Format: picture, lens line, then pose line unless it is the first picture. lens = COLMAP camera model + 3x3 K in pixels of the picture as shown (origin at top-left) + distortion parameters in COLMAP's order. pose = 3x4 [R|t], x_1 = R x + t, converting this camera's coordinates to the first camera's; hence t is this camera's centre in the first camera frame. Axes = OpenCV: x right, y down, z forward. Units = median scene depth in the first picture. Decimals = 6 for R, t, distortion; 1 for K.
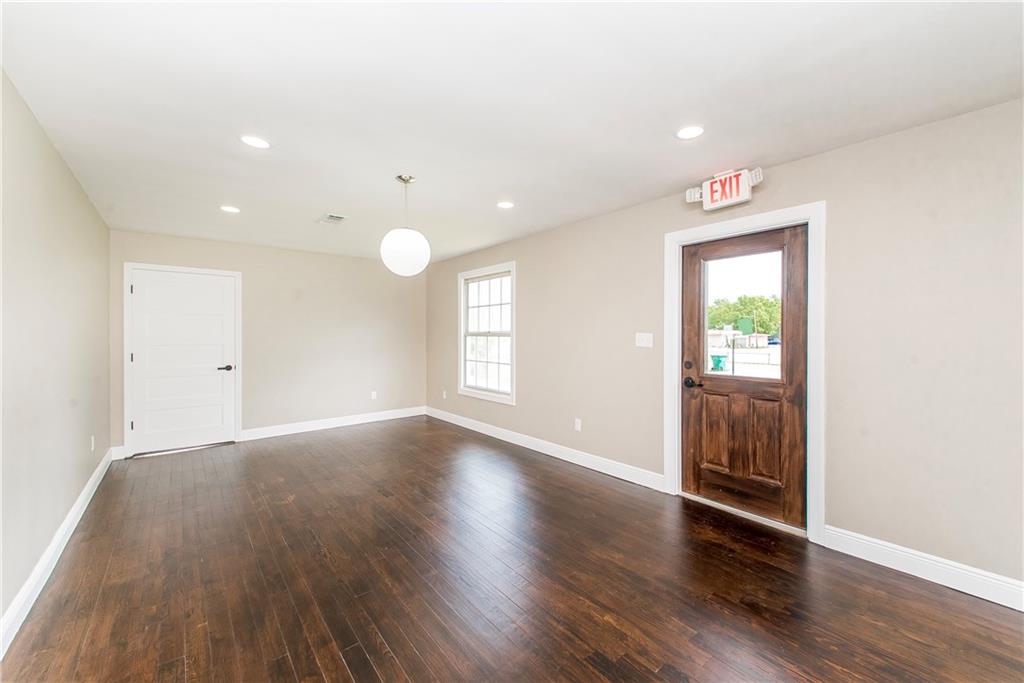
lens RADIAL K [[442.8, 0, 518.1], [0, 442.8, 339.6], [0, 0, 1]] dist [0.001654, -0.000044]
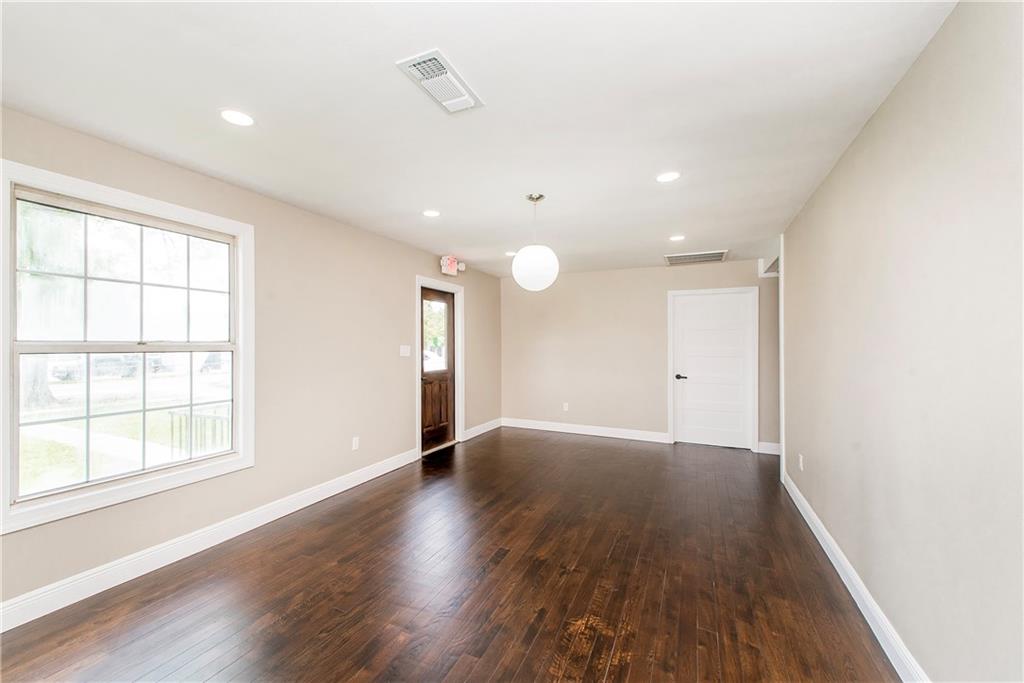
lens RADIAL K [[442.8, 0, 518.1], [0, 442.8, 339.6], [0, 0, 1]] dist [0.001654, -0.000044]
pose [[-0.508991, 0.011415, 0.860696, -0.845316], [0.011610, 0.999912, -0.006395, -0.016551], [-0.860694, 0.006738, -0.509079, 1.175716]]
